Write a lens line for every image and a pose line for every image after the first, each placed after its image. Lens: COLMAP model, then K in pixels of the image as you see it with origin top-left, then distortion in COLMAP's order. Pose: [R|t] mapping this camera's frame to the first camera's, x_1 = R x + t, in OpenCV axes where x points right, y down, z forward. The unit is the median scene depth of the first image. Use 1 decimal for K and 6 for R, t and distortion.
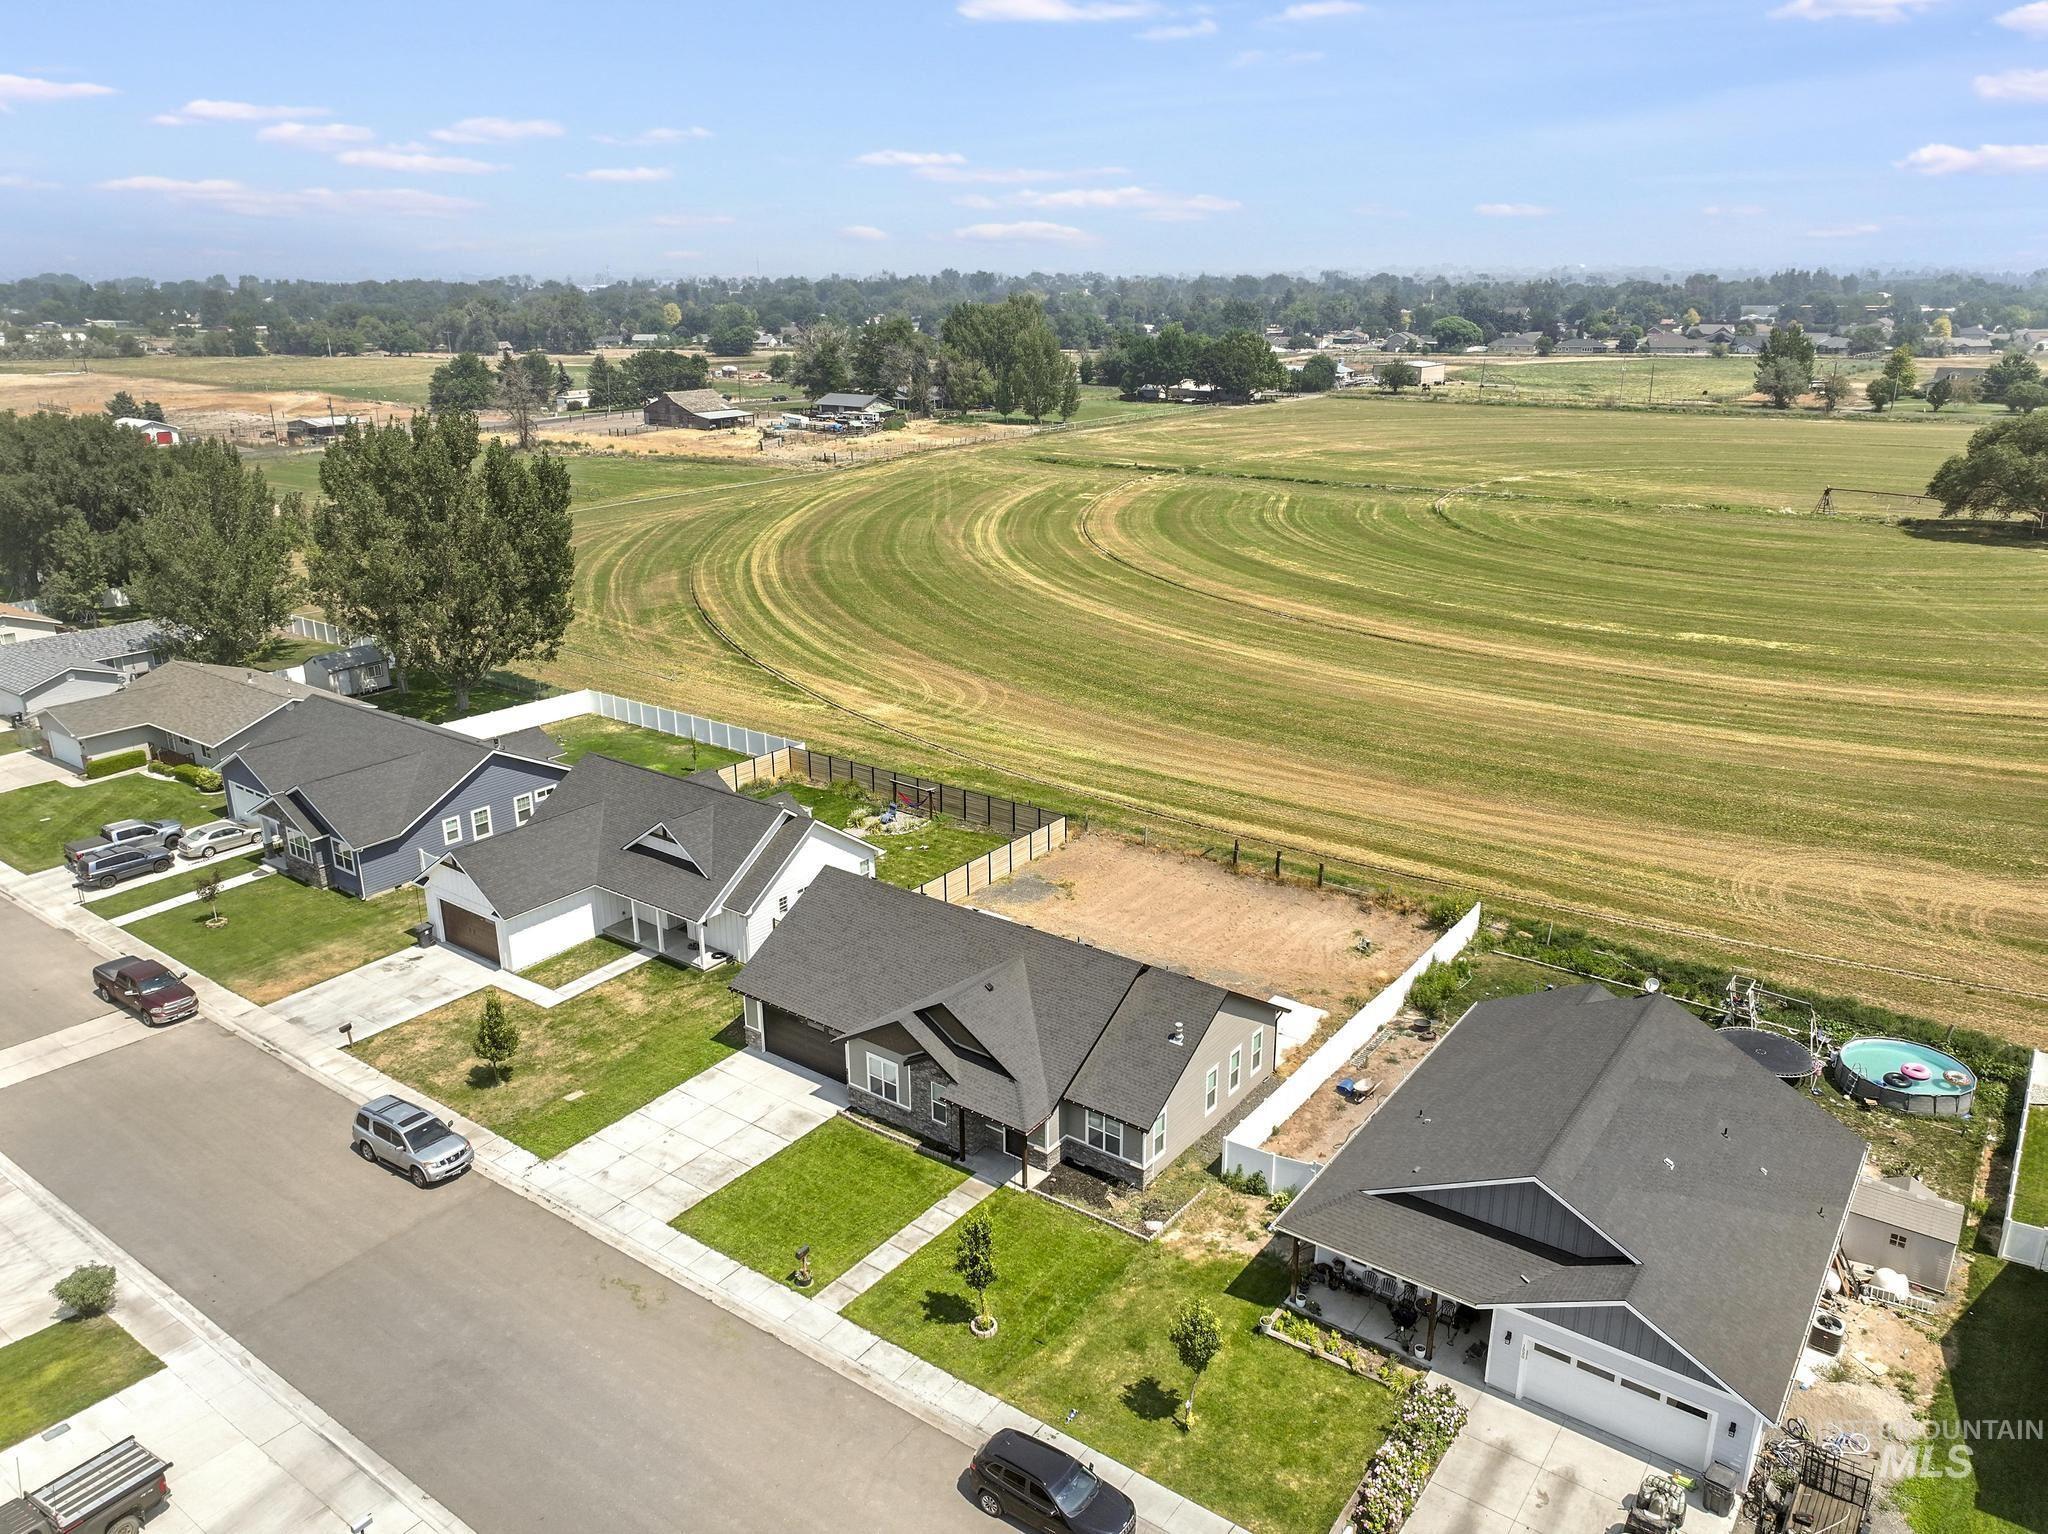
lens RADIAL K [[1456.9, 0, 1024.0], [0, 1456.9, 767.0], [0, 0, 1]] dist [0.005937, 0.001856]
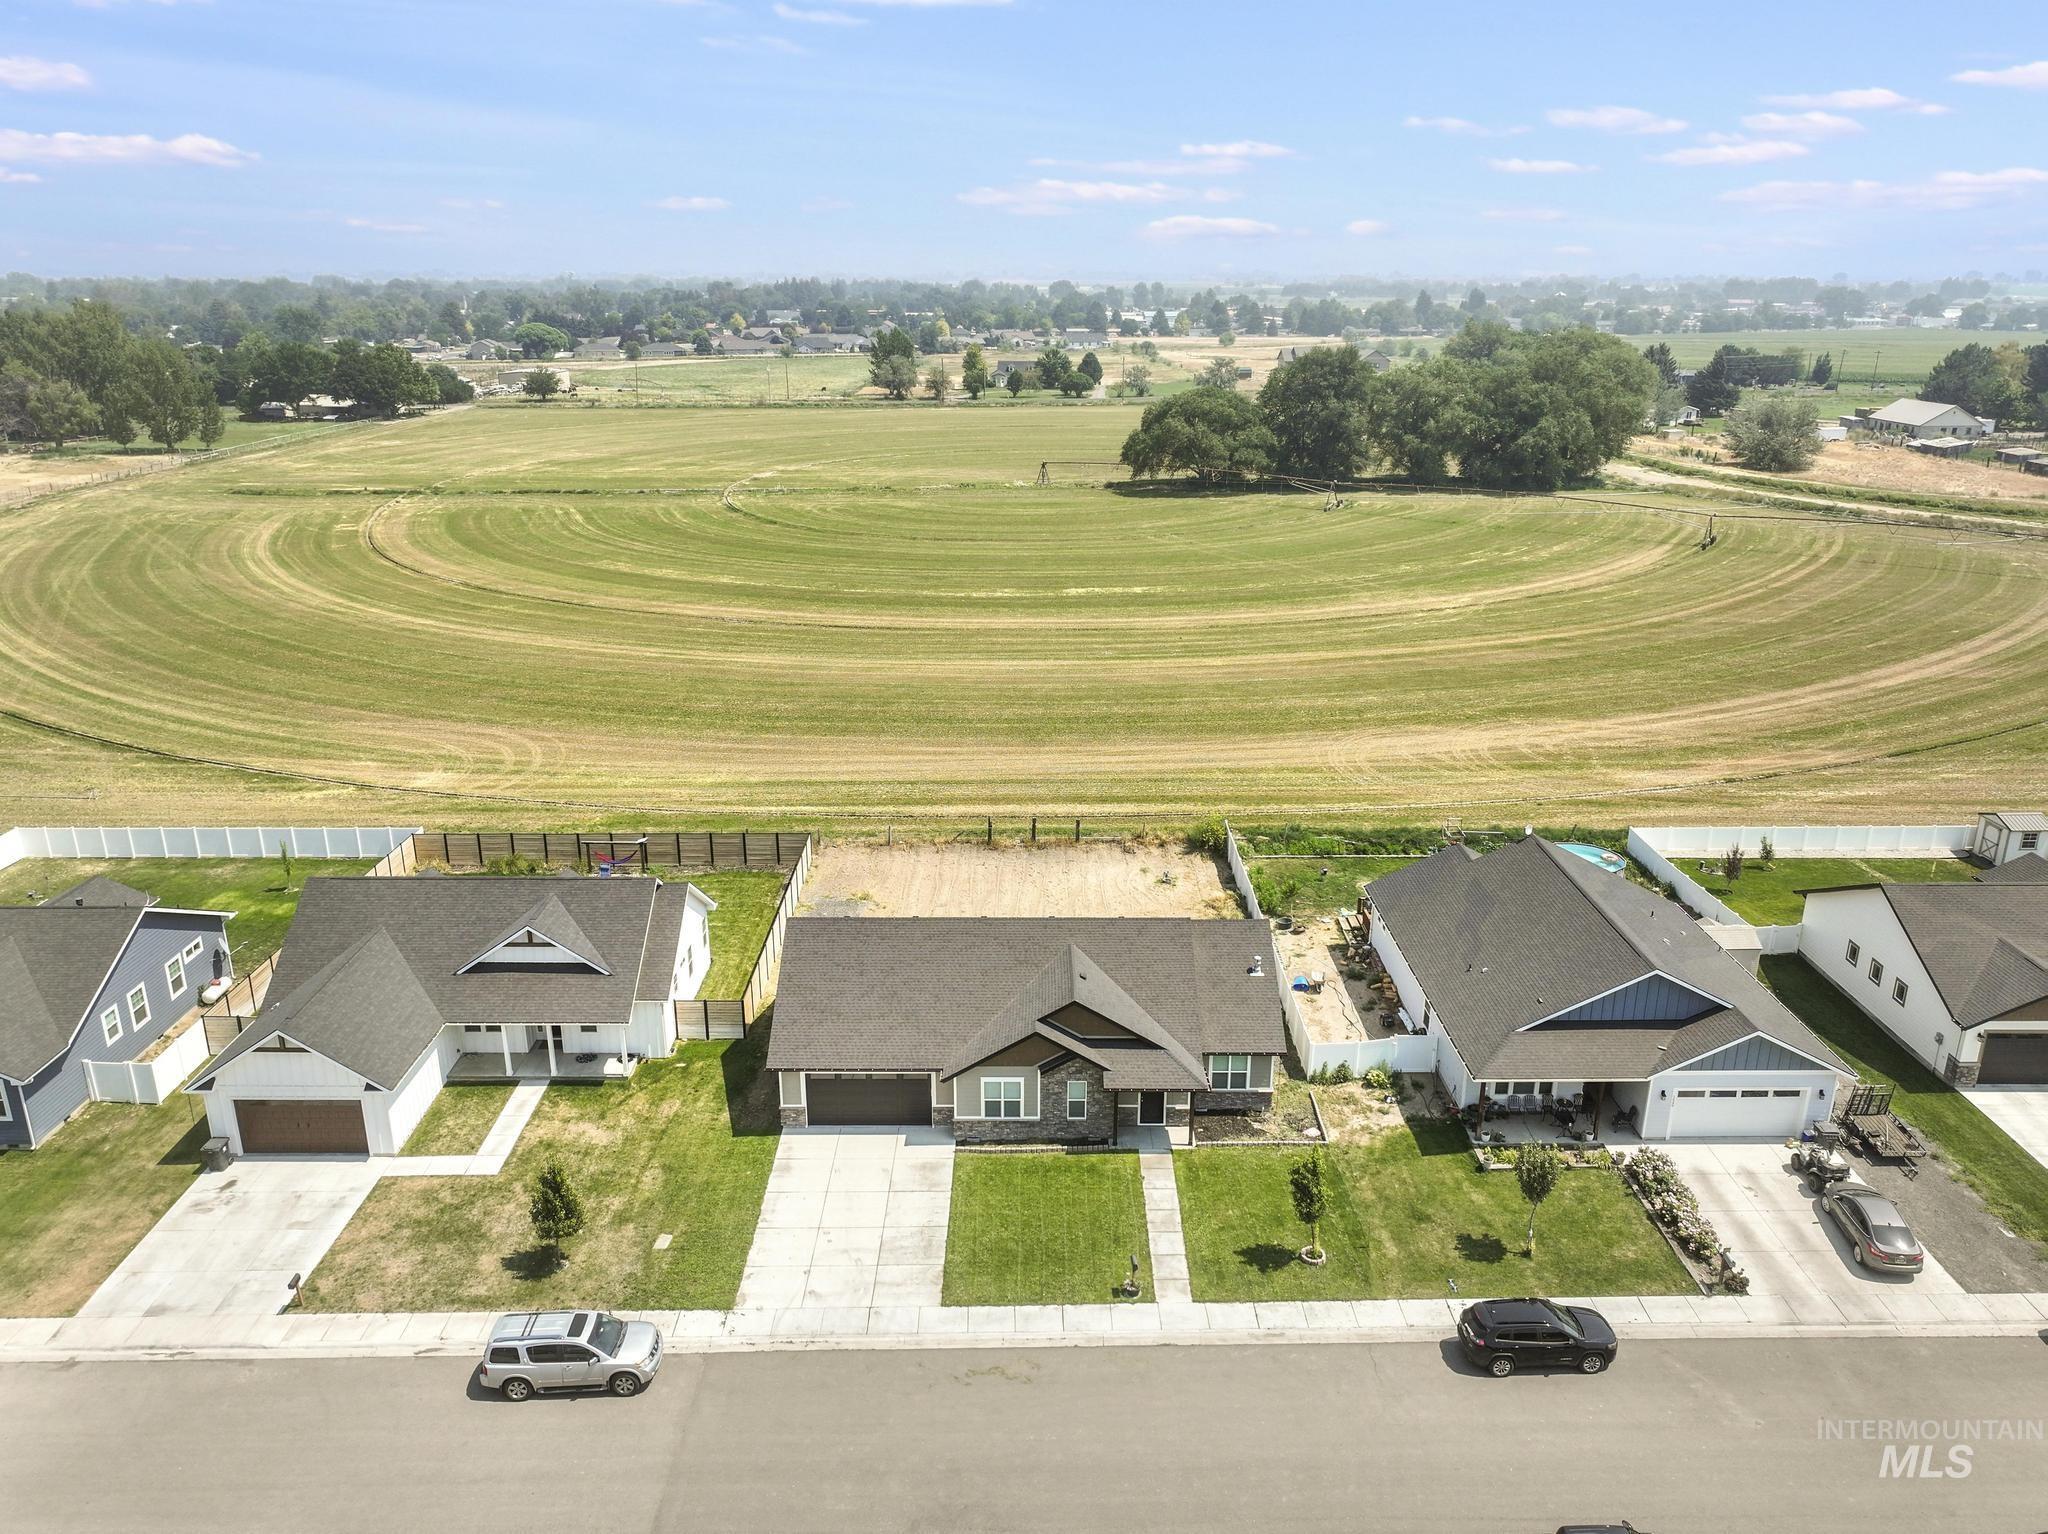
lens RADIAL K [[1441.3, 0, 1024.0], [0, 1441.3, 767.0], [0, 0, 1]] dist [0.007441, 0.008660]
pose [[0.803153, -0.186968, 0.565676, -0.390485], [0.187482, 0.980560, 0.057908, -0.038981], [-0.565506, 0.059545, 0.822592, 0.116494]]
